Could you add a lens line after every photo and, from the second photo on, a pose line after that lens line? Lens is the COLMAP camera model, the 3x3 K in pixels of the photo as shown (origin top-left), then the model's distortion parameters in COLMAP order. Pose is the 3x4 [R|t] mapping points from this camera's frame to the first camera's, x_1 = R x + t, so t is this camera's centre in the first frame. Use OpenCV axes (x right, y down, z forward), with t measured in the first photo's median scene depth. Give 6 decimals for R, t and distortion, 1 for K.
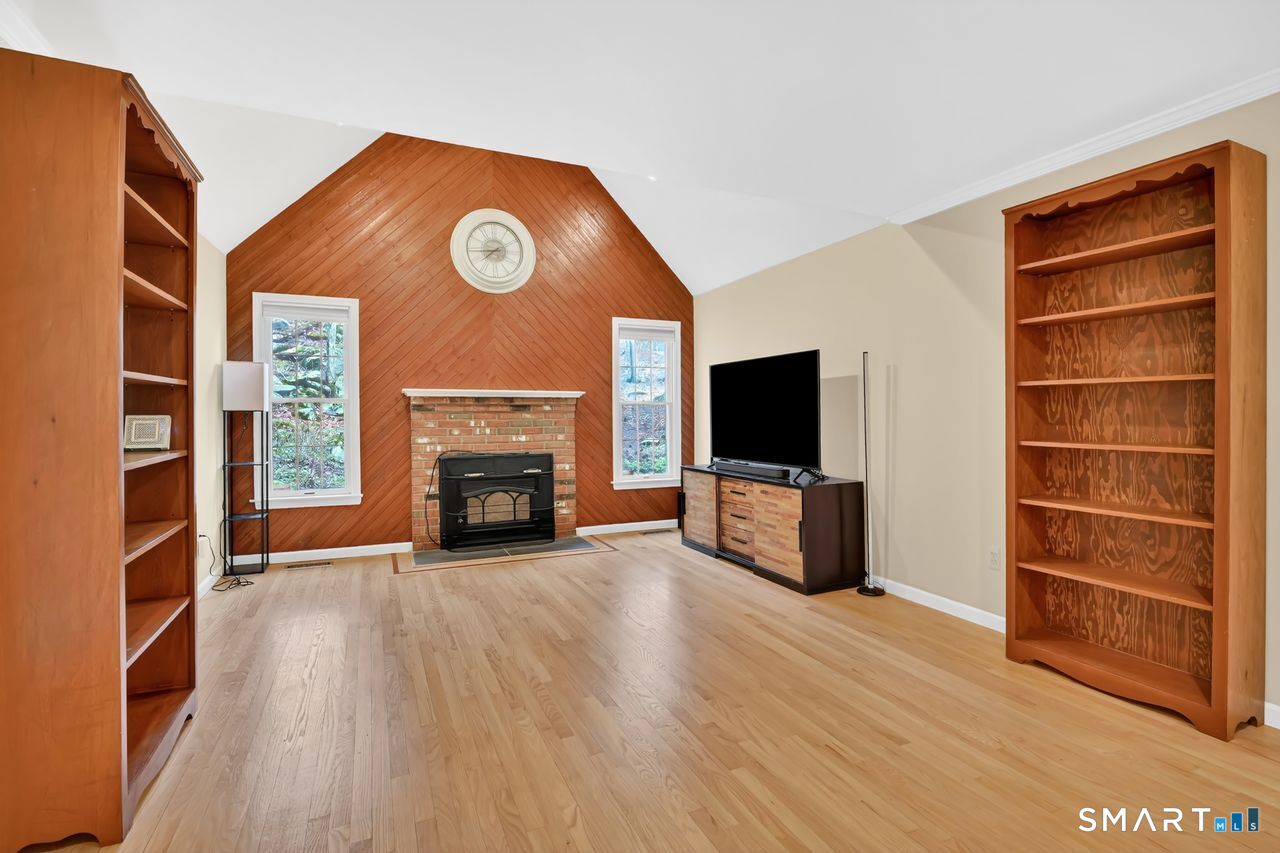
lens RADIAL K [[595.7, 0, 640.8], [0, 595.7, 412.1], [0, 0, 1]] dist [-0.000177, -0.000106]
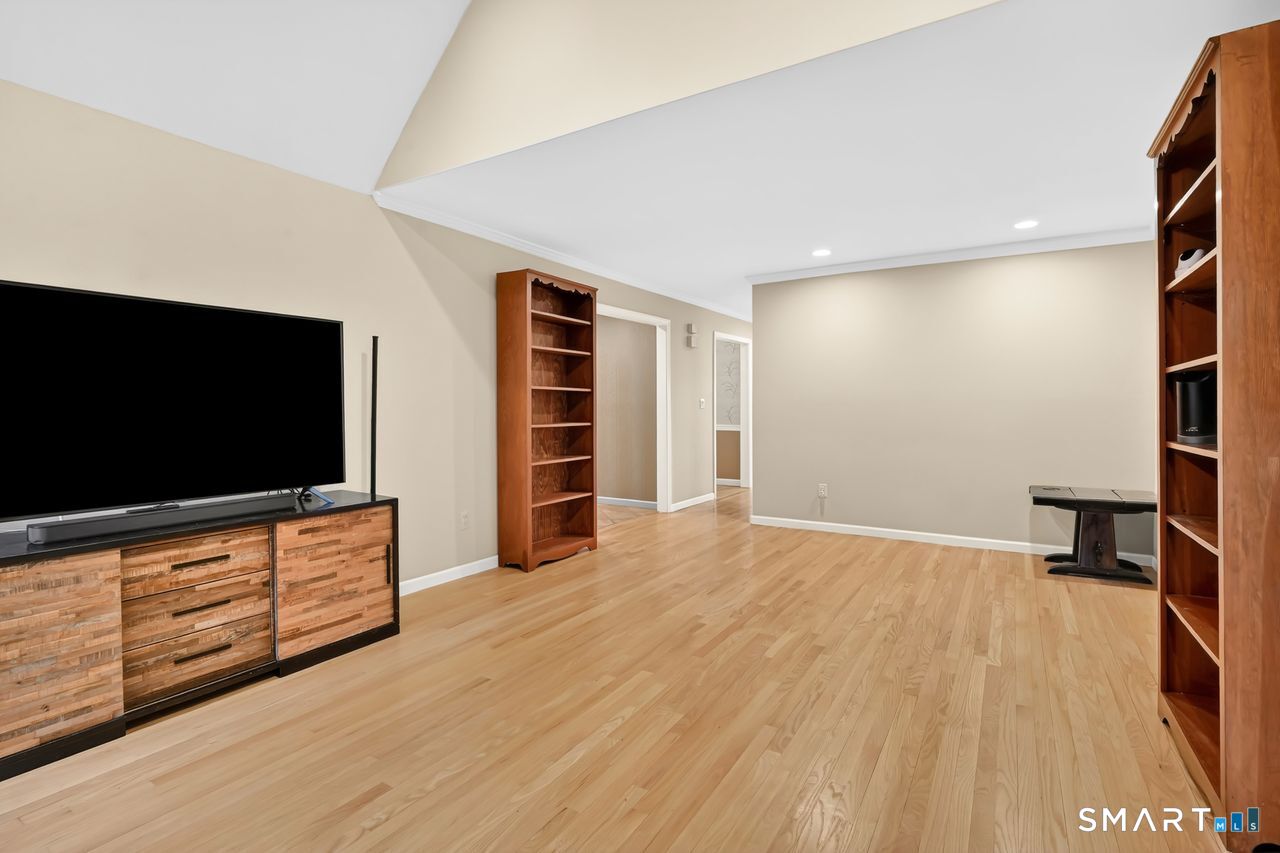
lens RADIAL K [[614.7, 0, 640.1], [0, 614.7, 407.0], [0, 0, 1]] dist [-0.001823, -0.000307]
pose [[-0.561647, 0.009009, 0.827328, -0.556629], [0.007341, 0.999956, -0.005905, 0.010159], [-0.827345, 0.002756, -0.561688, 1.127340]]
